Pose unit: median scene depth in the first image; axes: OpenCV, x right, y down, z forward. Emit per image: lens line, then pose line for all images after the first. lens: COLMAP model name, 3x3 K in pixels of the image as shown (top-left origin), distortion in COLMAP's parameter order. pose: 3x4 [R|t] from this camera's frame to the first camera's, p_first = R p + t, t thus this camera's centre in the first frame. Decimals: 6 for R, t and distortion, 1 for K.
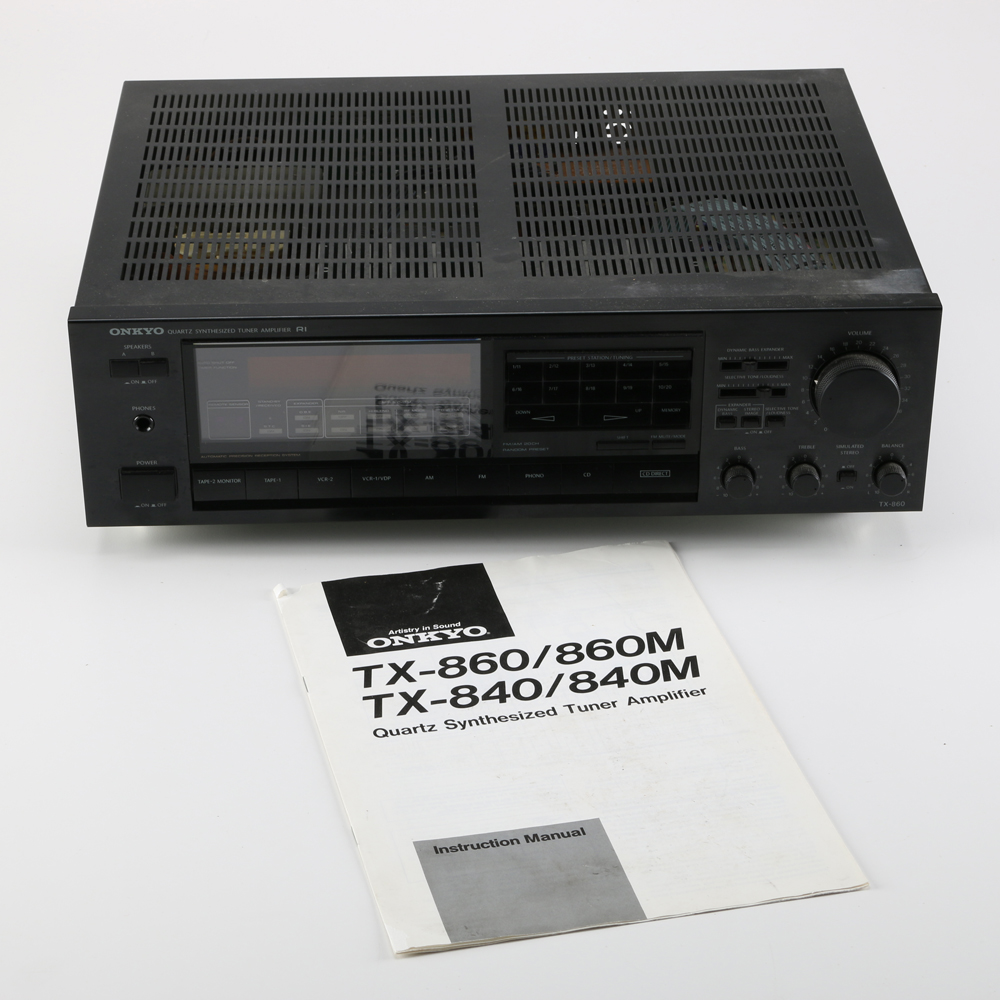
lens RADIAL K [[2680.1, 0, 500.7], [0, 2680.1, 499.9], [0, 0, 1]] dist [-0.193487, 0.000000]
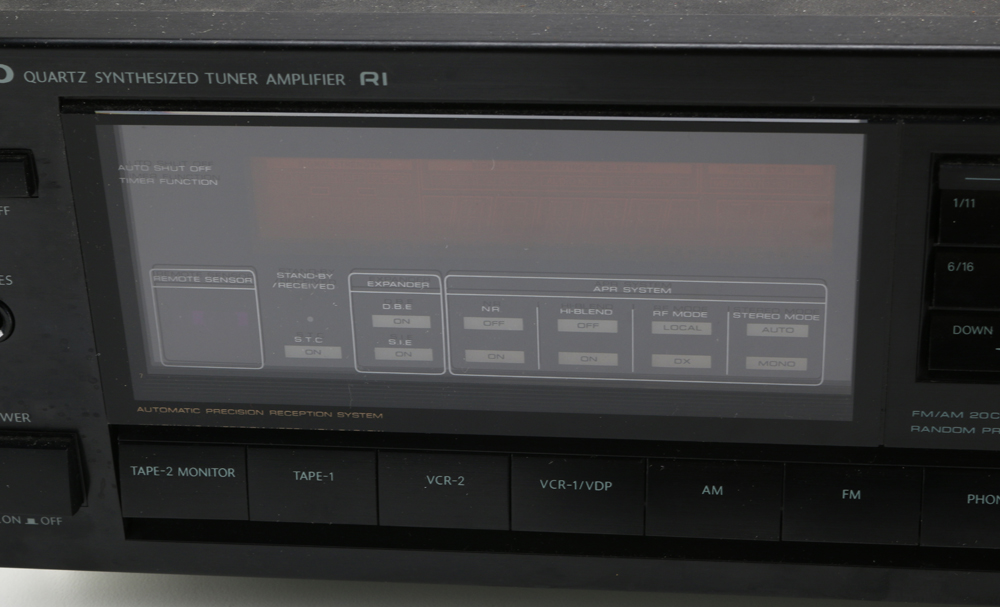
lens RADIAL K [[2194.9, 0, 500.2], [0, 2194.9, 305.0], [0, 0, 1]] dist [0.028829, 0.000000]
pose [[0.988034, 0.039411, -0.149113, -0.010856], [-0.045750, 0.998179, -0.039320, -0.021184], [0.147292, 0.045672, 0.988038, 0.686132]]
